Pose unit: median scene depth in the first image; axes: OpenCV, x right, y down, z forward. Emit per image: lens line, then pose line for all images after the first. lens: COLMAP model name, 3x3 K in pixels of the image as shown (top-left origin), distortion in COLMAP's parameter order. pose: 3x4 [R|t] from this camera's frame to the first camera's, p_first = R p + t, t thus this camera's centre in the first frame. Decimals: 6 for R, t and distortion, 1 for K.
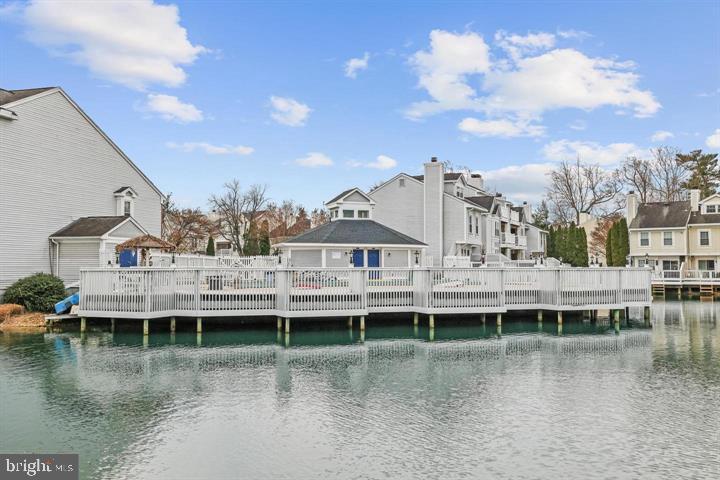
lens RADIAL K [[730.5, 0, 359.6], [0, 730.5, 238.5], [0, 0, 1]] dist [0.009782, 0.000000]
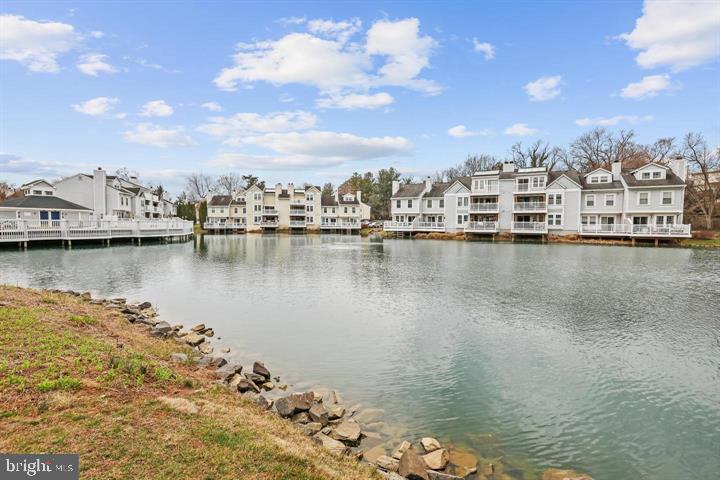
lens RADIAL K [[317.1, 0, 353.9], [0, 317.1, 235.9], [0, 0, 1]] dist [0.001894, 0.000407]
pose [[0.756565, -0.022053, 0.653547, 0.057082], [-0.032194, 0.996963, 0.070910, -0.005007], [-0.653126, -0.074689, 0.753557, -0.170134]]
